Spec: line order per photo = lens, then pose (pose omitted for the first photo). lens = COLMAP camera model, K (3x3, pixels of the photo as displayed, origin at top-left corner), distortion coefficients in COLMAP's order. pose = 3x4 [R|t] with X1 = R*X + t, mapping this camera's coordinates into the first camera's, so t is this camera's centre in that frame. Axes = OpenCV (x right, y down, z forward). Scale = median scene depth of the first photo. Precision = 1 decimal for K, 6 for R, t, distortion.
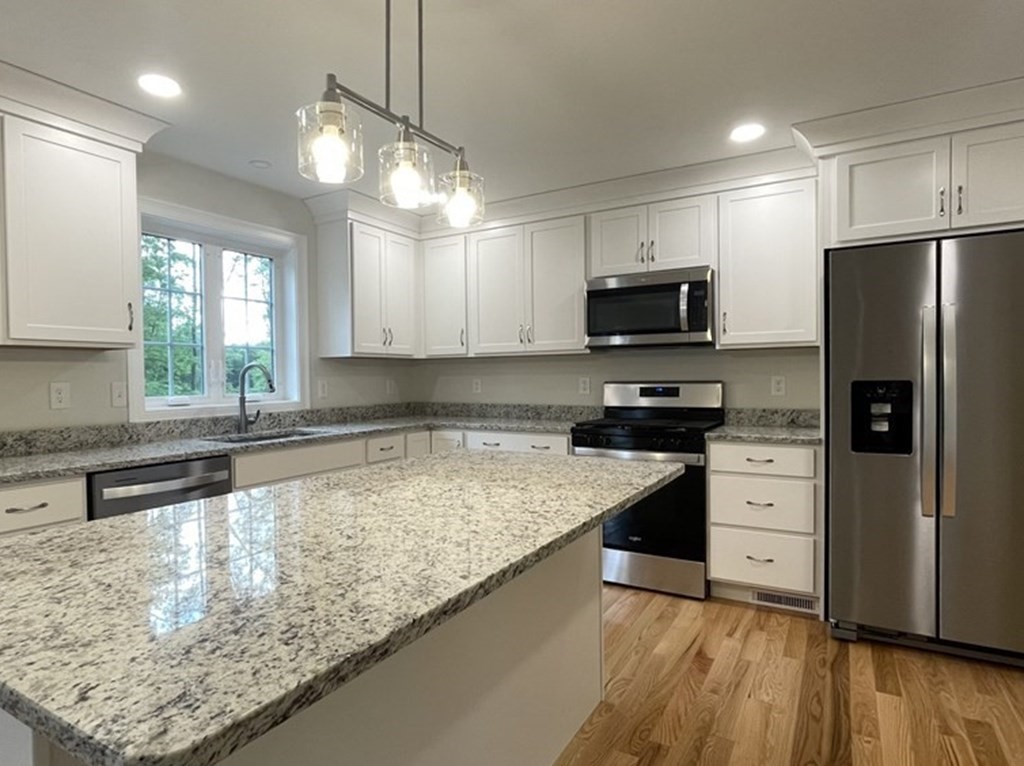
lens RADIAL K [[597.3, 0, 479.1], [0, 597.3, 390.1], [0, 0, 1]] dist [-0.010707, 0.010391]
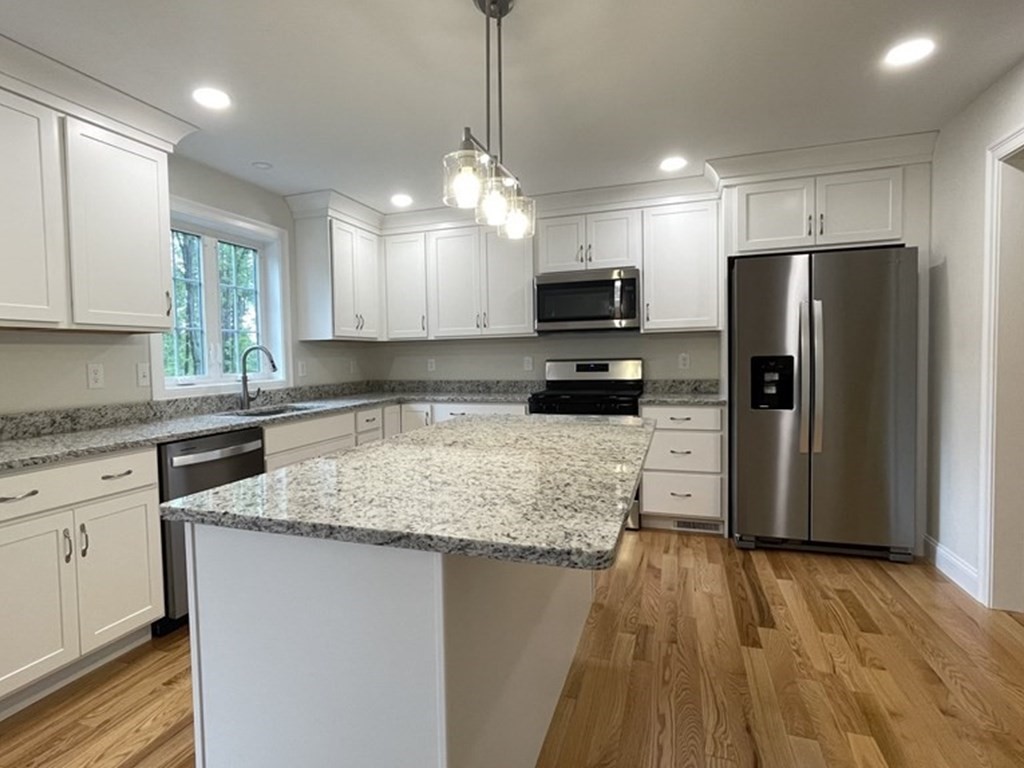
lens RADIAL K [[558.9, 0, 467.4], [0, 558.9, 381.7], [0, 0, 1]] dist [-0.002117, -0.000411]
pose [[0.982314, -0.016603, 0.186505, -0.186497], [0.013119, 0.999716, 0.019900, 0.006327], [-0.186782, -0.017102, 0.982253, -0.092797]]
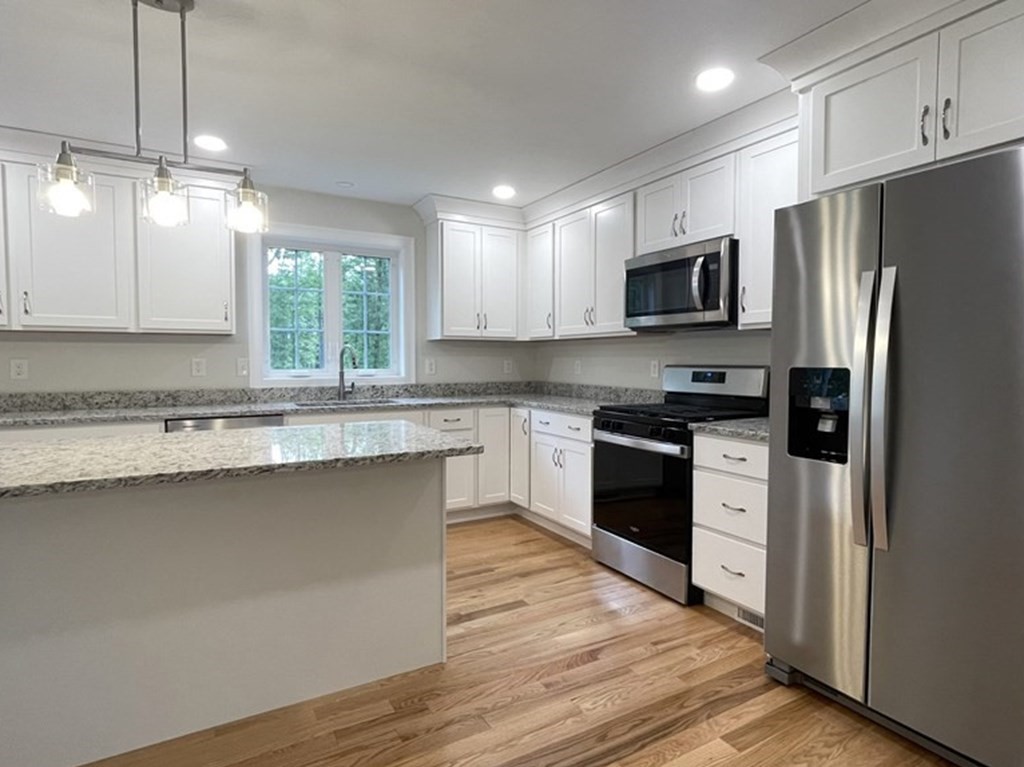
lens RADIAL K [[573.5, 0, 532.1], [0, 573.5, 383.2], [0, 0, 1]] dist [0.001413, 0.000579]
pose [[0.885765, 0.032428, -0.463000, 0.527292], [-0.022334, 0.999379, 0.027268, -0.006117], [0.463597, -0.013812, 0.885939, 0.112514]]
